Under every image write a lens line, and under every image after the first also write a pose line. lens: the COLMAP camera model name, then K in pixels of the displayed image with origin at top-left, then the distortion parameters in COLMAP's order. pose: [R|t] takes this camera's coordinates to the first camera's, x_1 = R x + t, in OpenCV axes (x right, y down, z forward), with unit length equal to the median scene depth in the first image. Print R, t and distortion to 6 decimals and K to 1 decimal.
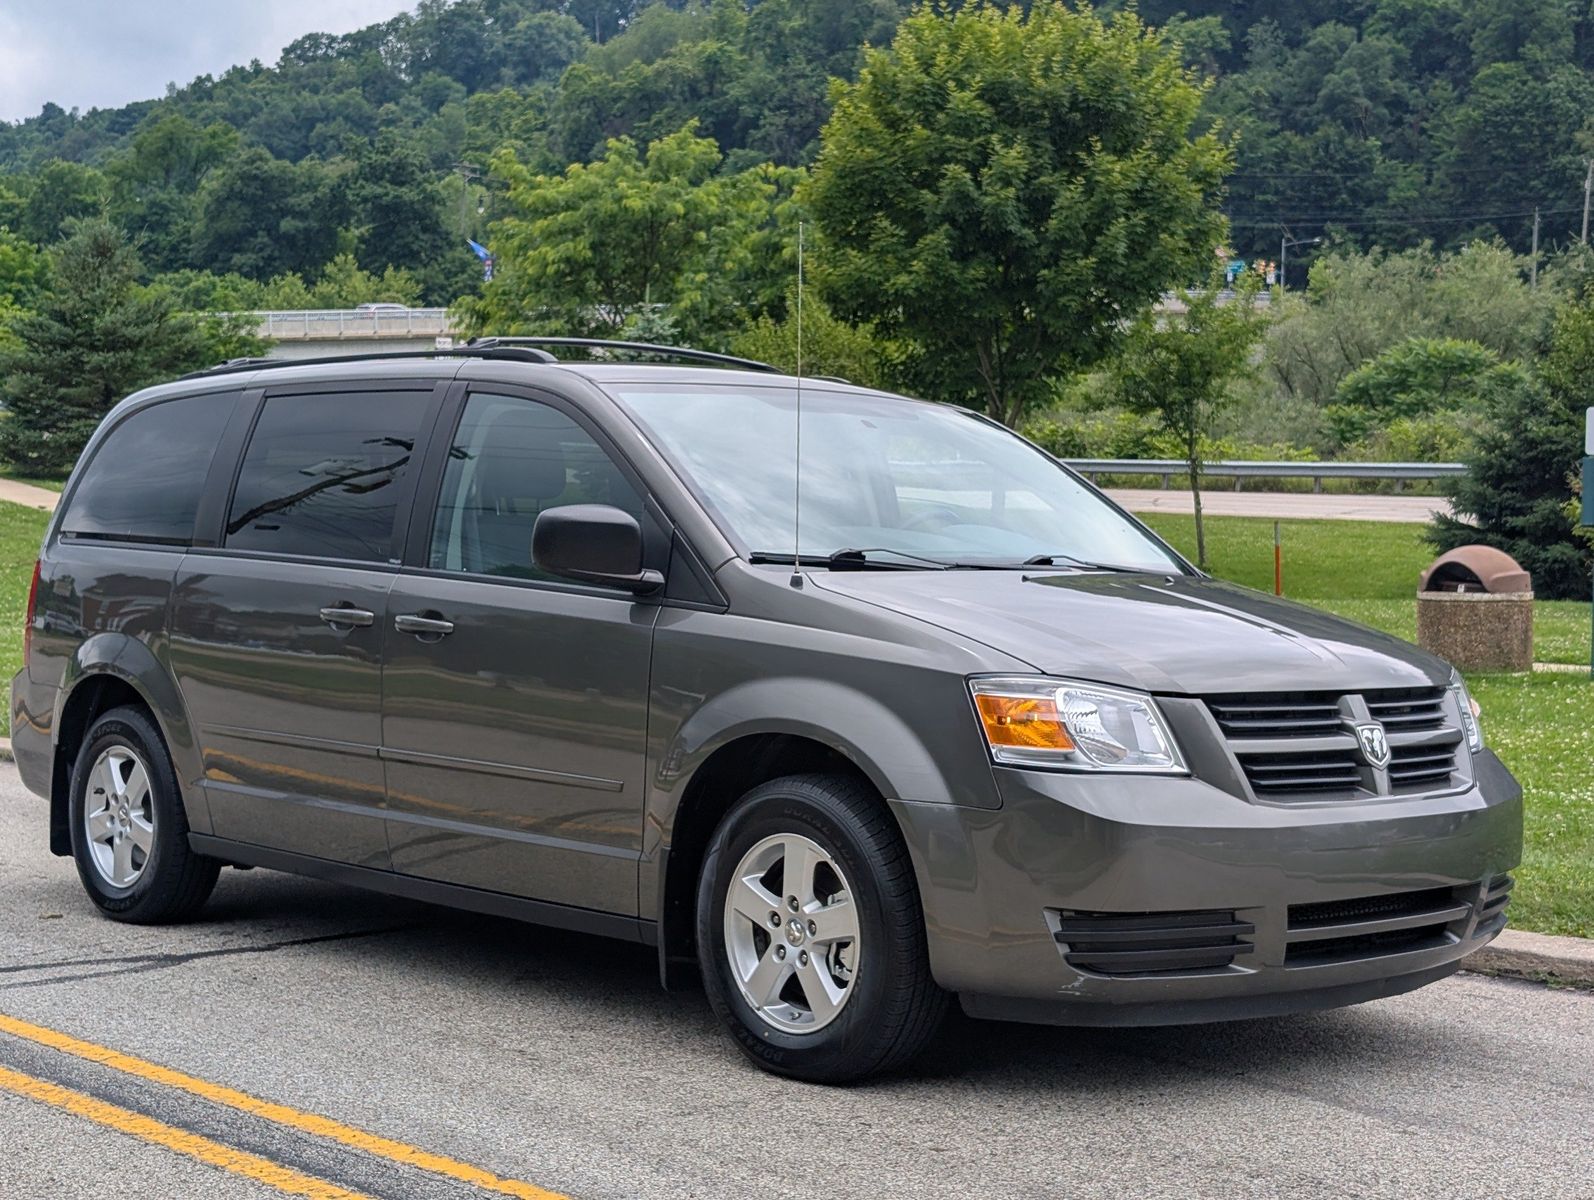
lens RADIAL K [[2463.0, 0, 802.2], [0, 2463.0, 664.6], [0, 0, 1]] dist [0.217244, -0.835733]
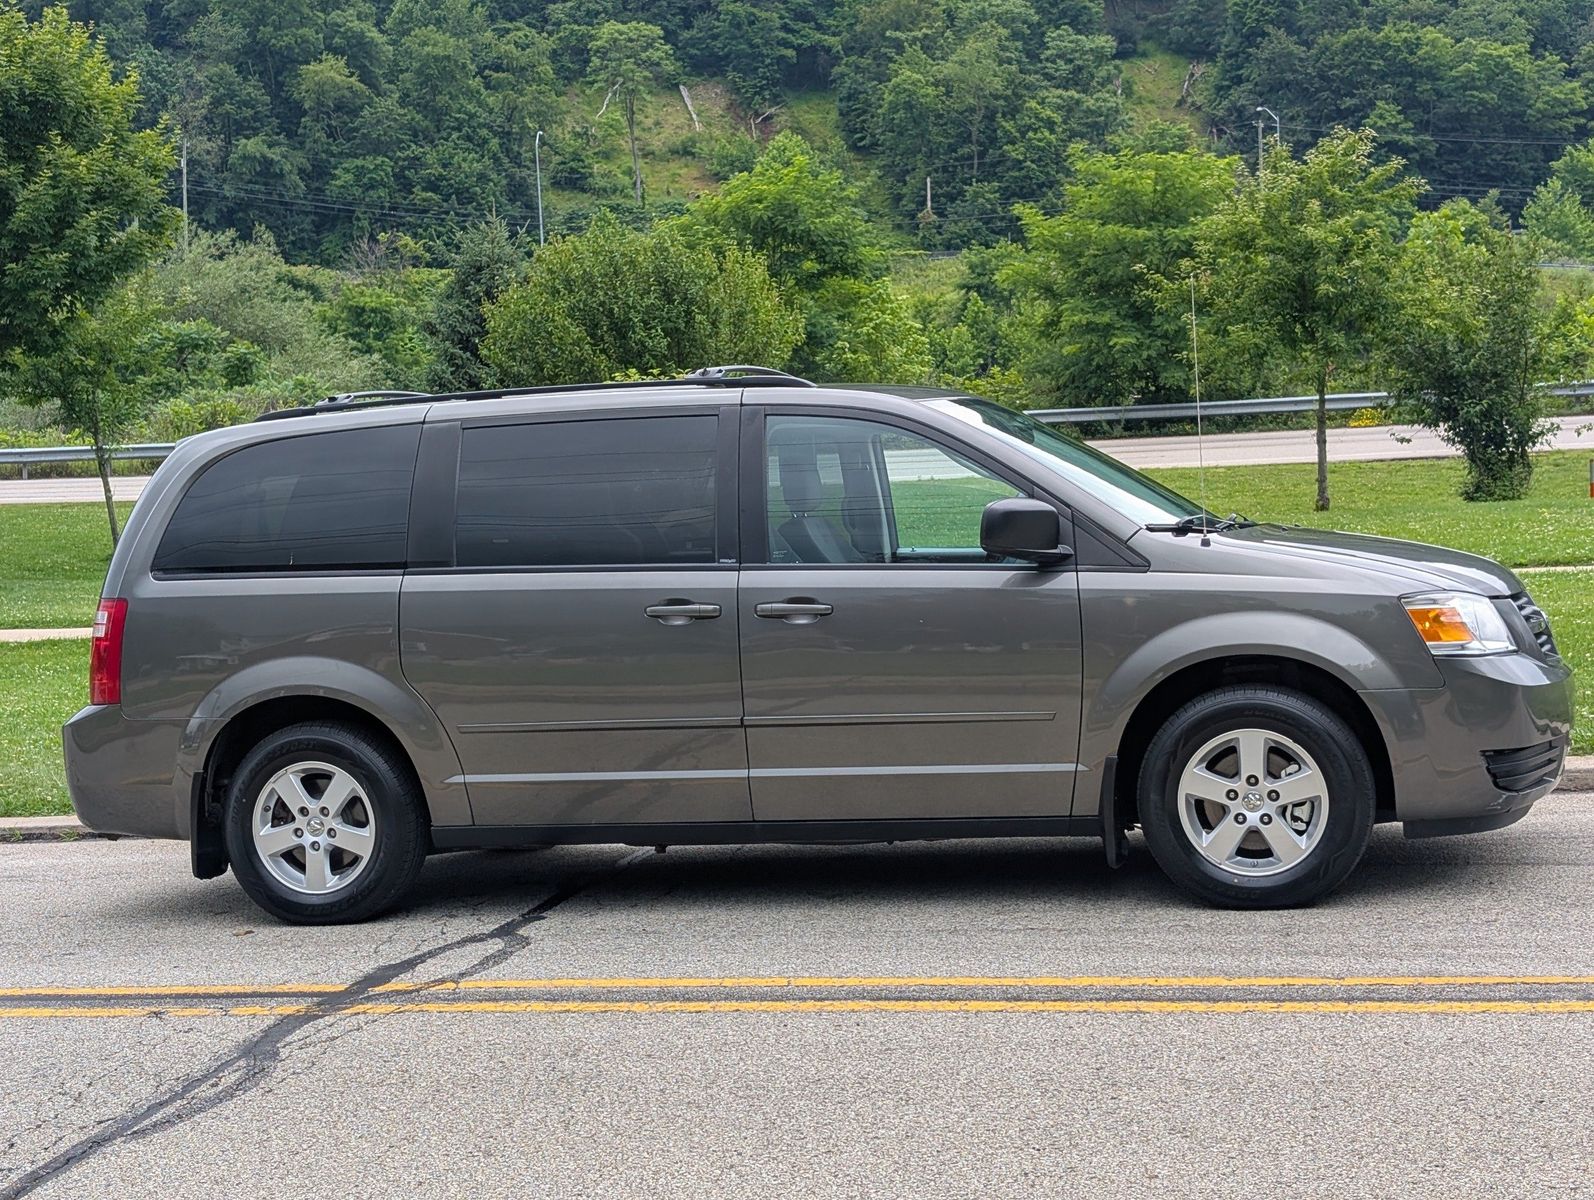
lens RADIAL K [[2486.8, 0, 797.0], [0, 2486.8, 600.0], [0, 0, 1]] dist [0.185845, -0.790998]
pose [[0.846266, -0.087284, 0.525562, -0.125263], [0.095704, 0.995347, 0.011201, -0.005428], [-0.524095, 0.040819, 0.850681, -0.004337]]
